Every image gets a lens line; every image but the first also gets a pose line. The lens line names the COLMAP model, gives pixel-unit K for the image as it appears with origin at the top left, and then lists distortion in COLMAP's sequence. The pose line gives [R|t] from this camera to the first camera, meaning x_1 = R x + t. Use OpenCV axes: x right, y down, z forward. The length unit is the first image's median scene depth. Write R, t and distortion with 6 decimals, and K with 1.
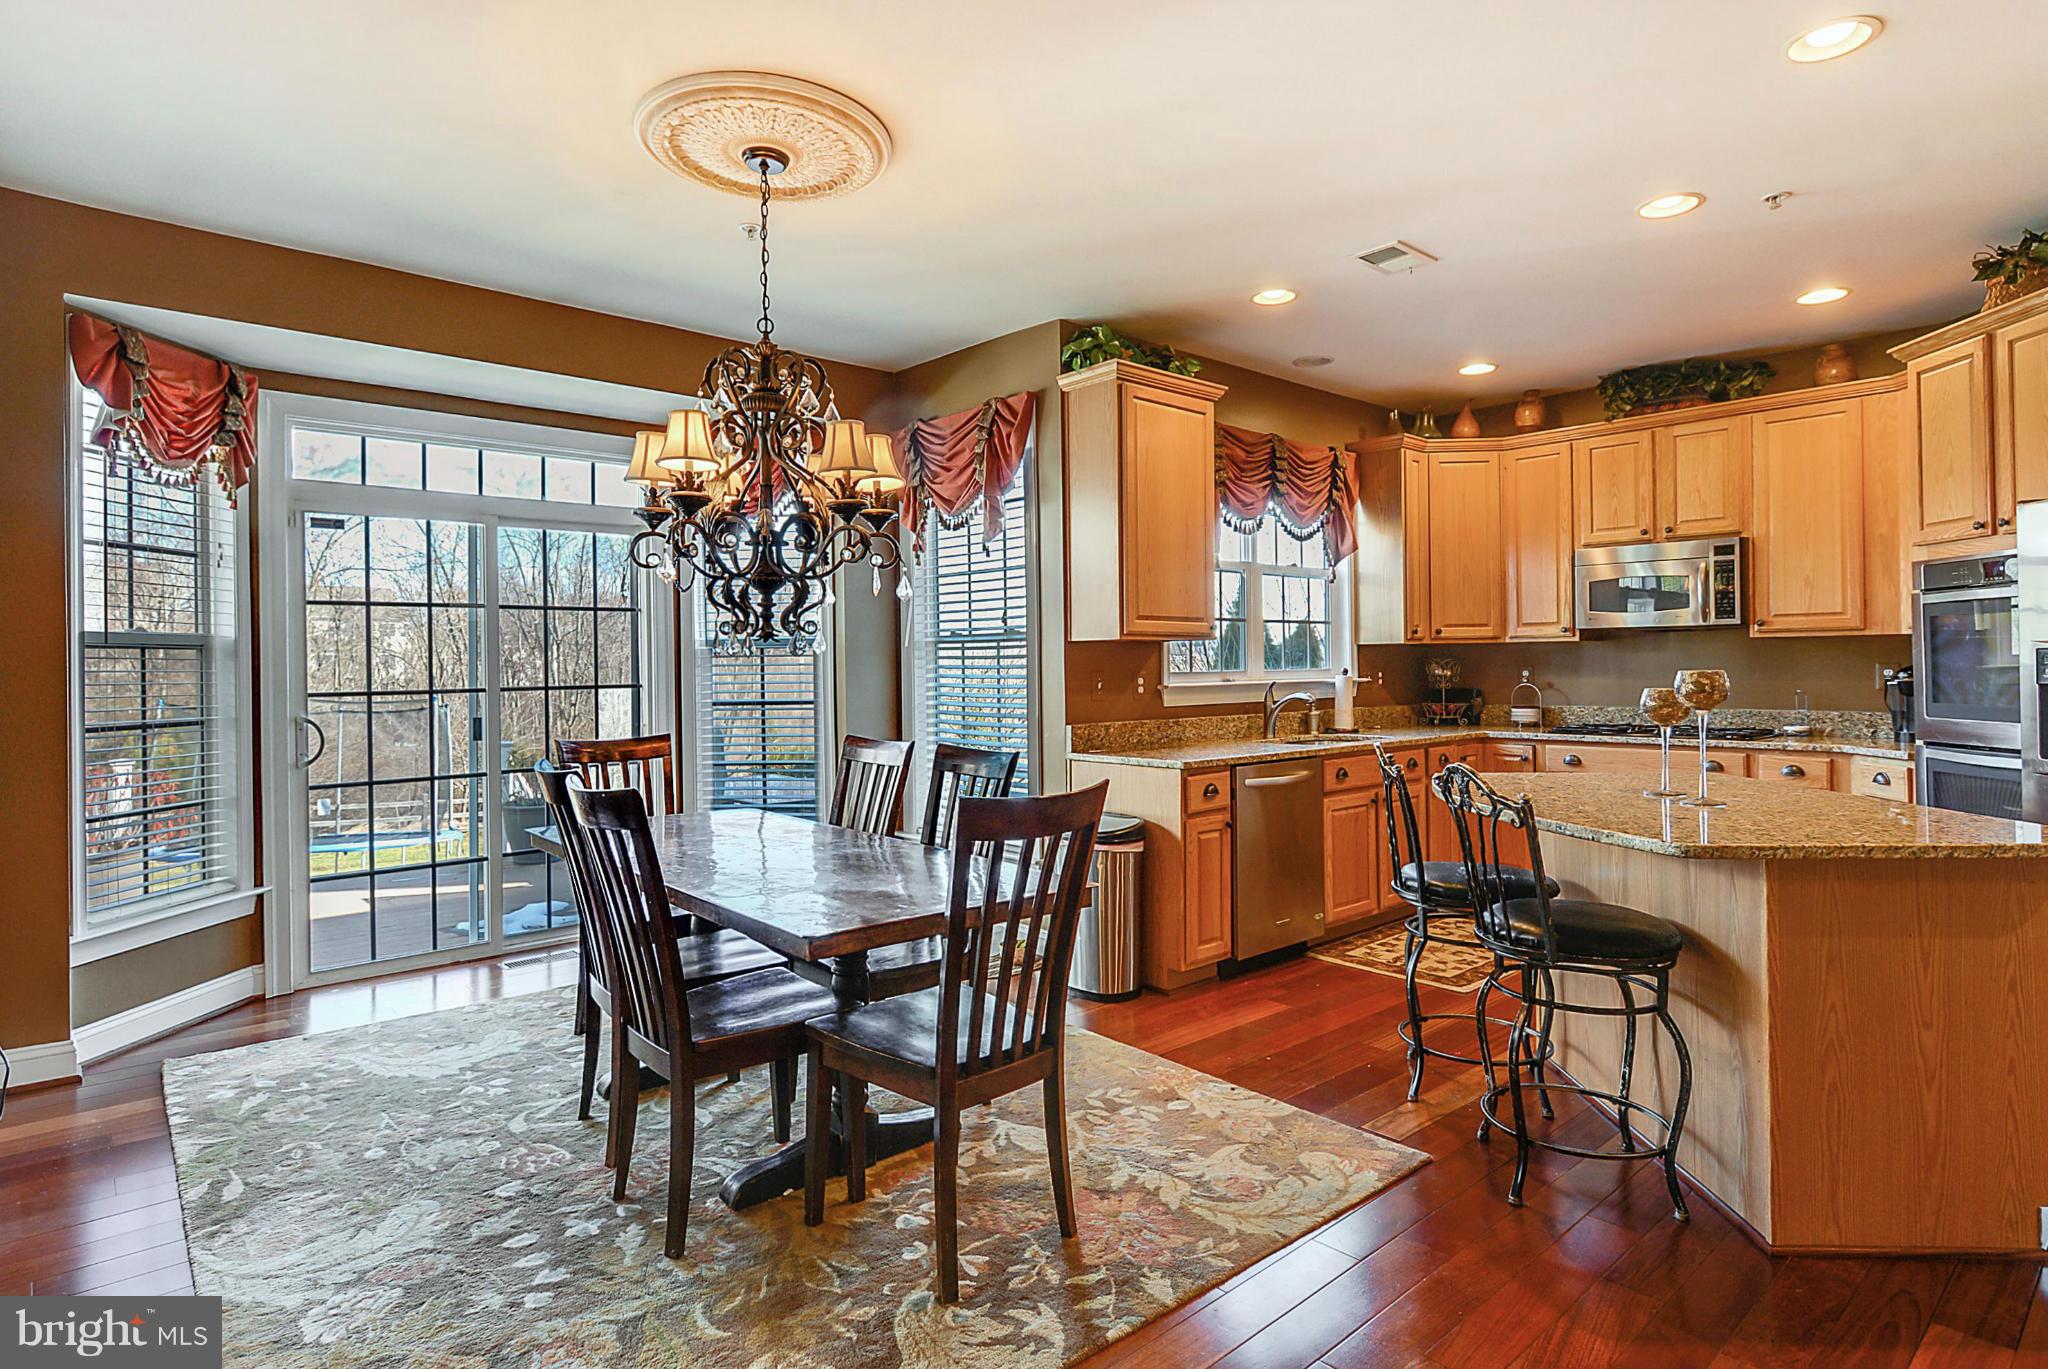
lens RADIAL K [[1073.8, 0, 1037.9], [0, 1073.8, 651.1], [0, 0, 1]] dist [0.018149, -0.016132]
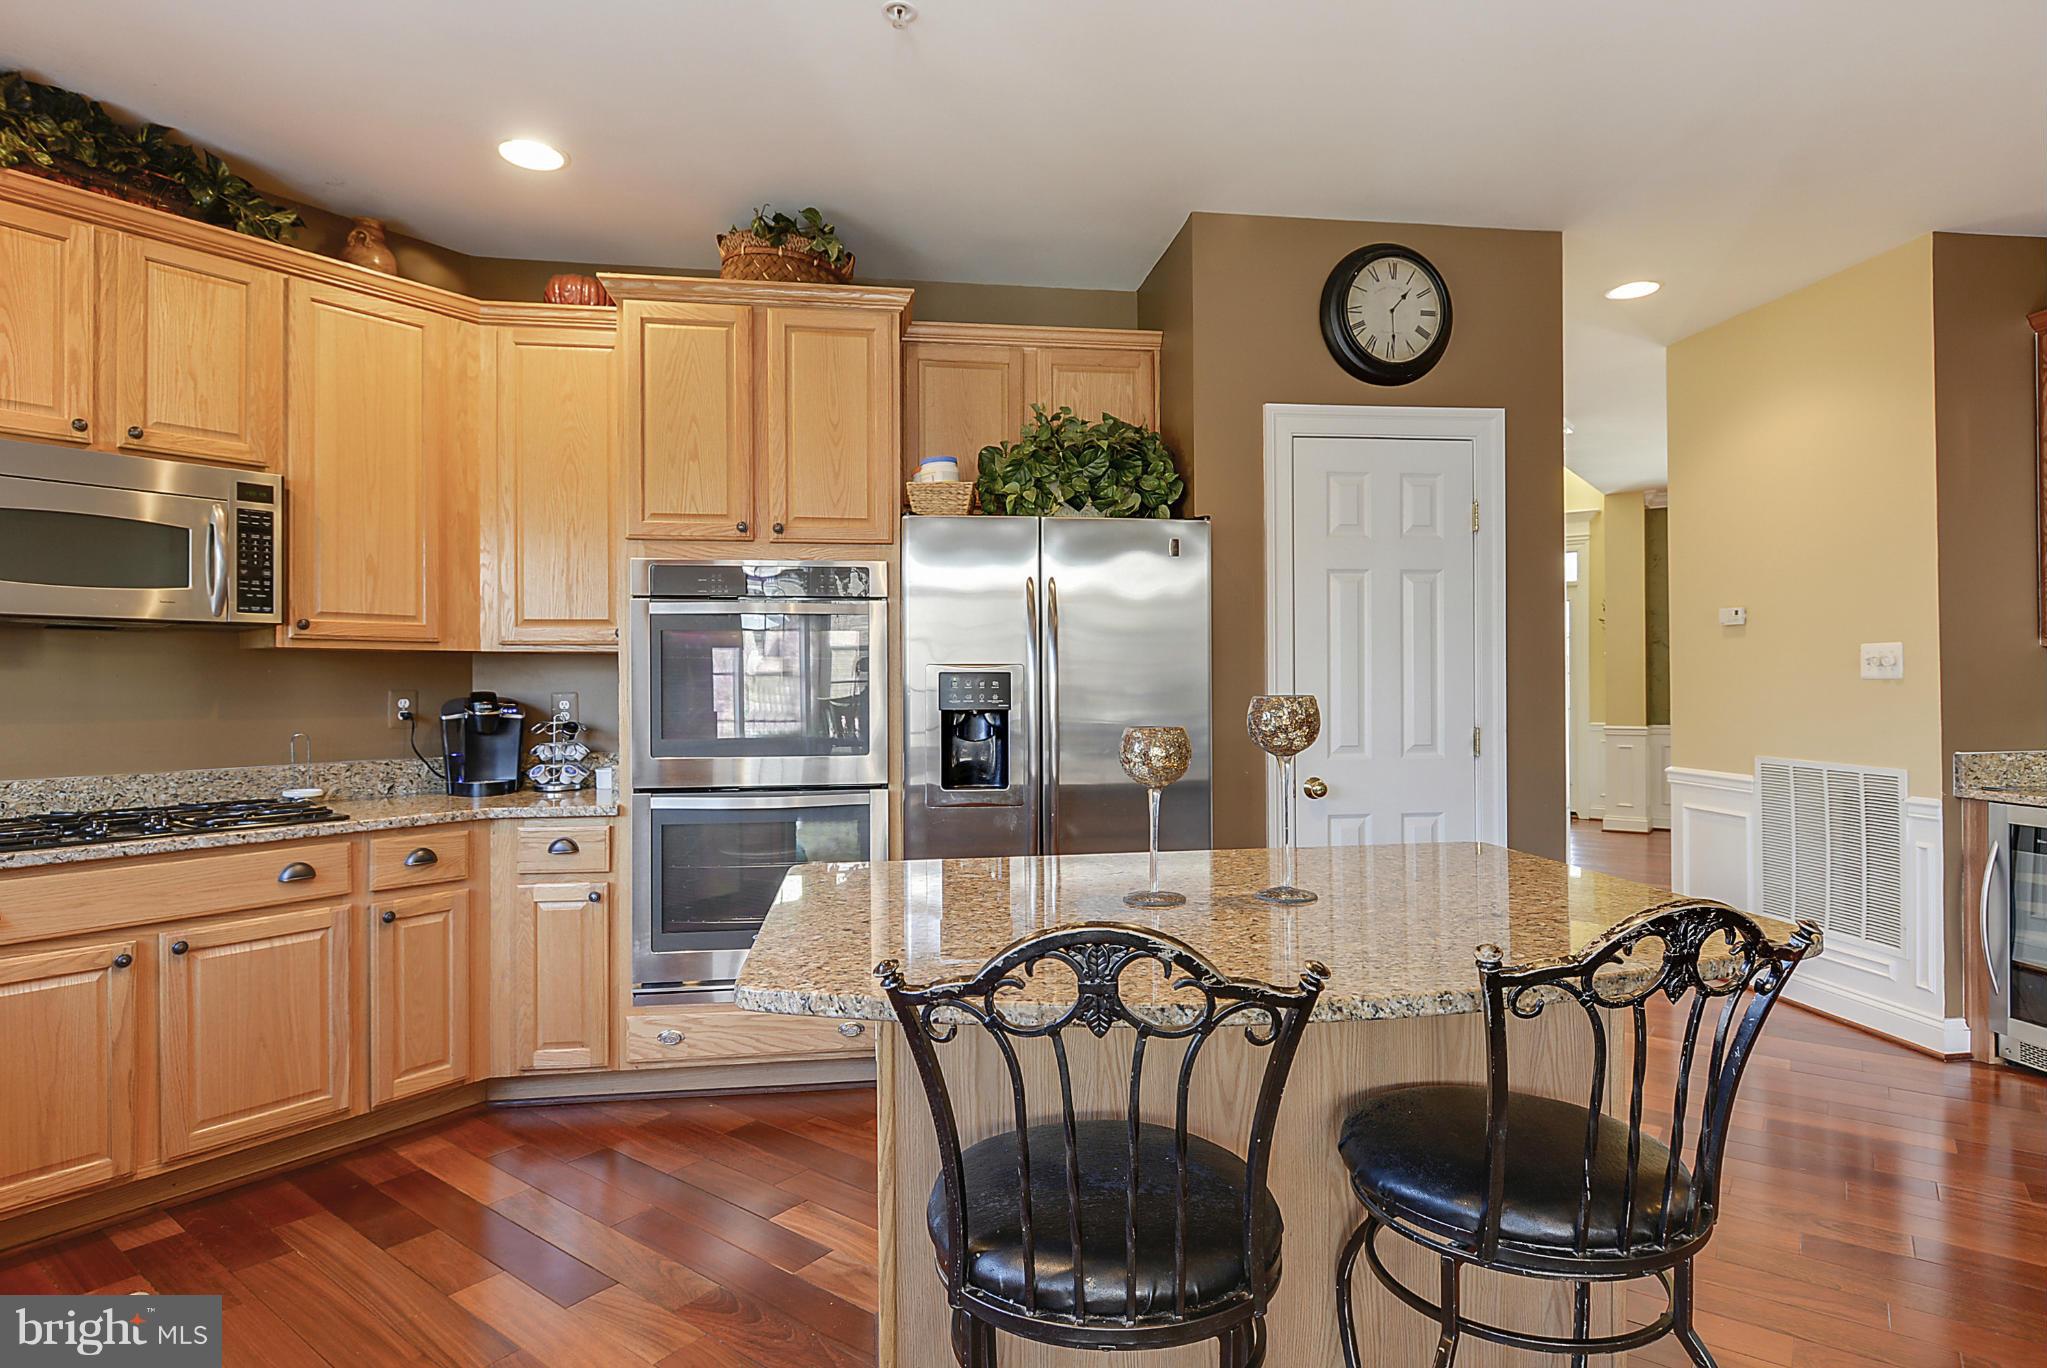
lens RADIAL K [[1080.8, 0, 1023.5], [0, 1080.8, 684.0], [0, 0, 1]] dist [0.016452, -0.014729]
pose [[-0.187754, 0.007555, 0.982187, -0.005916], [-0.007357, 0.999932, -0.009098, 0.010354], [-0.982189, -0.008934, -0.187685, 0.740243]]
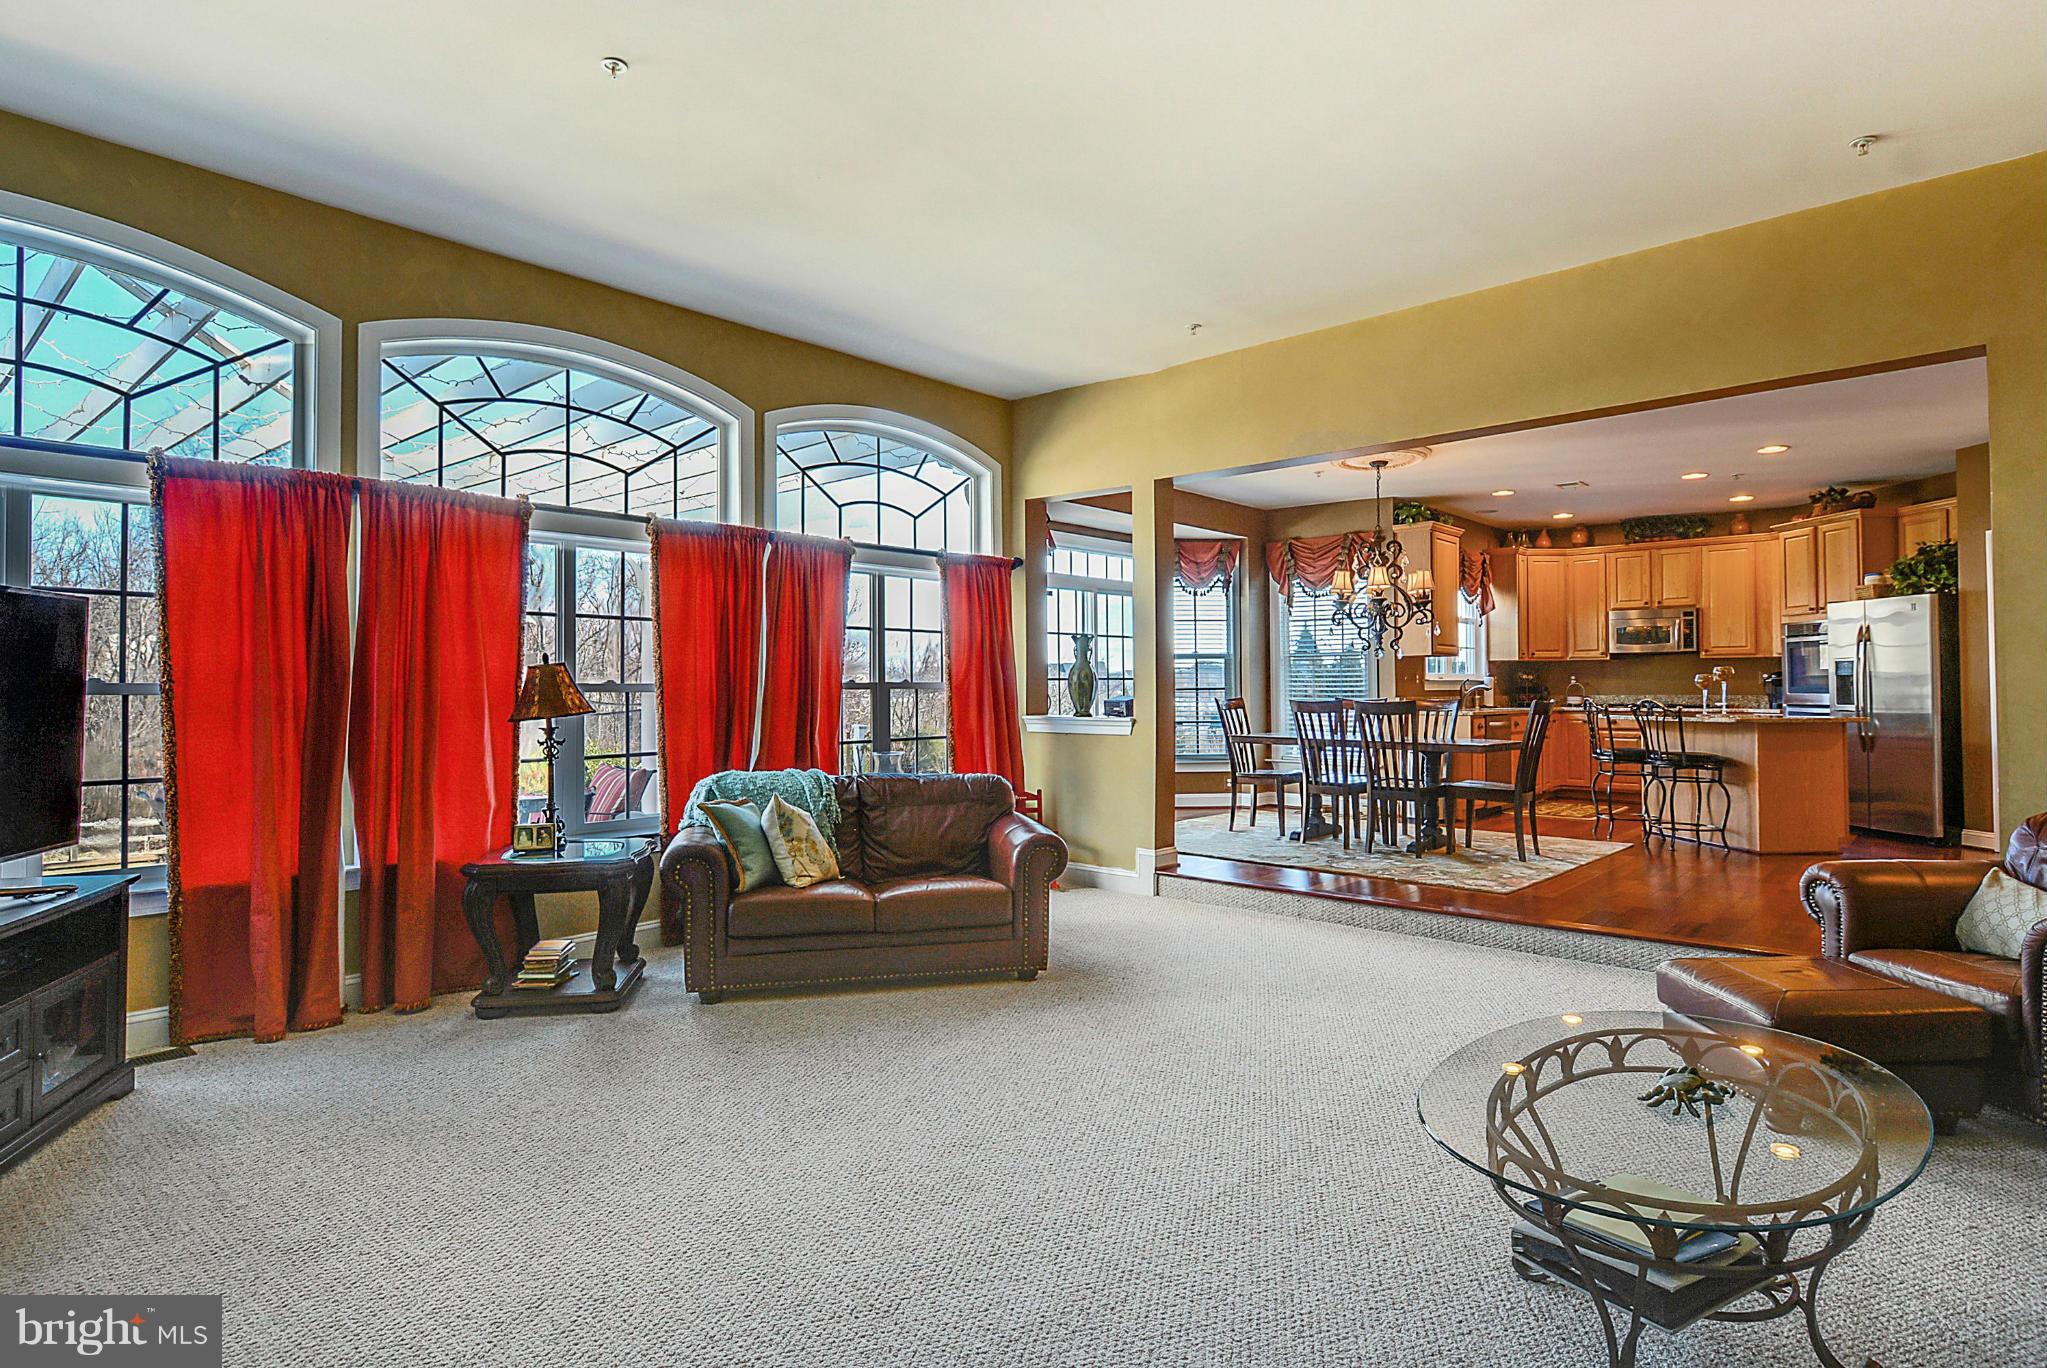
lens RADIAL K [[1078.3, 0, 1023.6], [0, 1078.3, 659.8], [0, 0, 1]] dist [0.015794, -0.015040]
pose [[0.993788, 0.009010, 0.110920, -0.836181], [-0.007307, 0.999849, -0.015745, 0.032421], [-0.111045, 0.014837, 0.993705, -0.880205]]
